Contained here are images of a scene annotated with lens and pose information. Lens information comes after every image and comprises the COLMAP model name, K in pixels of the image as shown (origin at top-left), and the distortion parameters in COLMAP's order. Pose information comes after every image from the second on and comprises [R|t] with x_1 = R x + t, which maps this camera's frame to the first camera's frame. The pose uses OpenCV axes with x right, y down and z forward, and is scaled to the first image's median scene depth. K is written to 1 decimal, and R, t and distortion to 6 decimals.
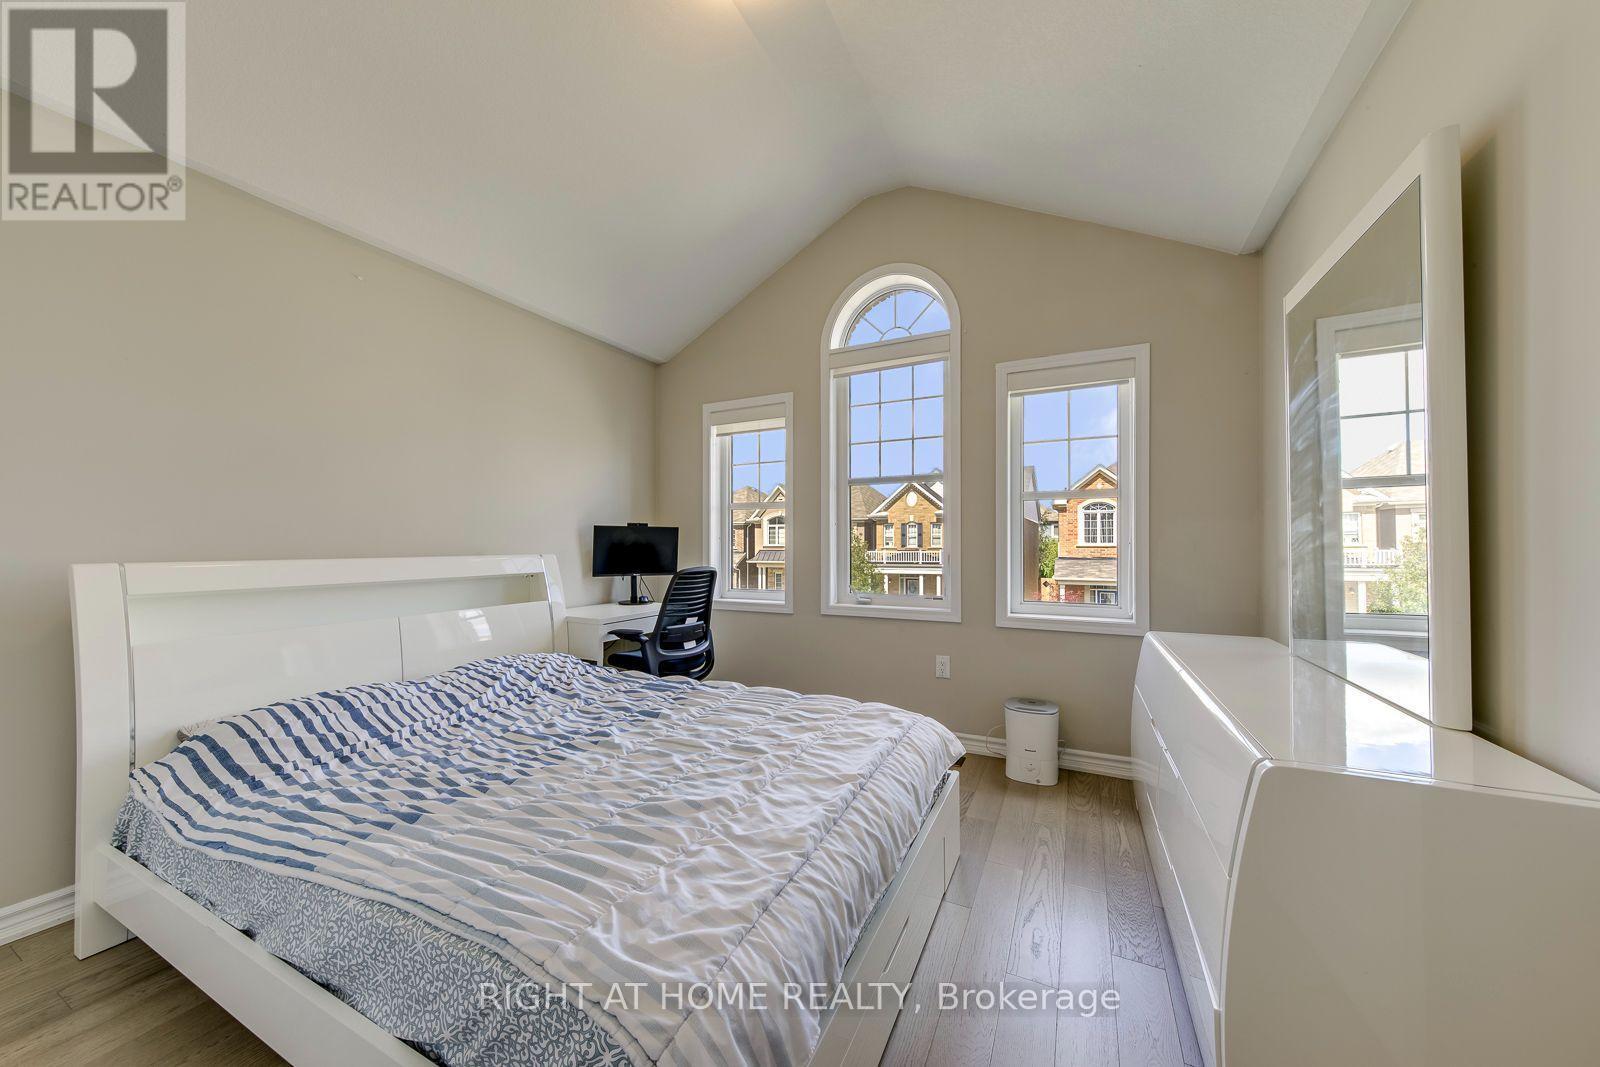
lens RADIAL K [[577.4, 0, 801.2], [0, 577.4, 538.9], [0, 0, 1]] dist [0.001719, 0.000151]
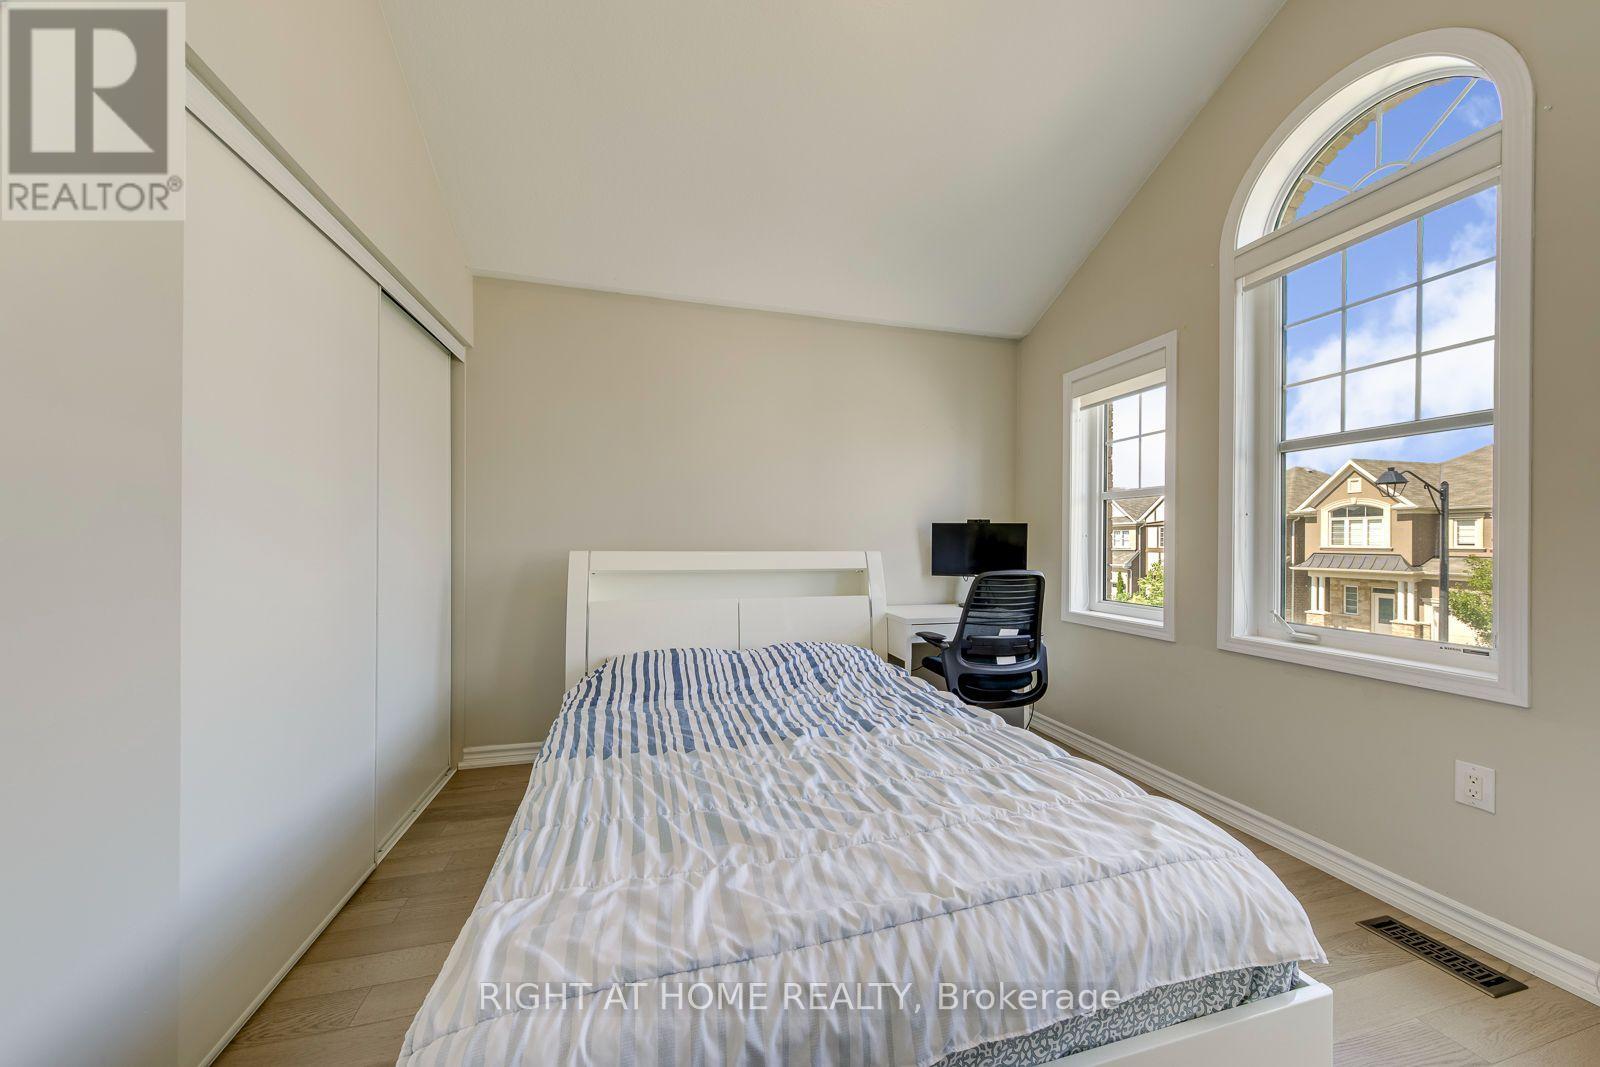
lens RADIAL K [[563.4, 0, 789.9], [0, 563.4, 540.1], [0, 0, 1]] dist [0.001747, 0.000361]
pose [[0.652908, 0.003774, -0.757428, 0.239296], [-0.000371, 0.999989, 0.004663, 0.001546], [0.757437, -0.002763, 0.652902, 0.223881]]
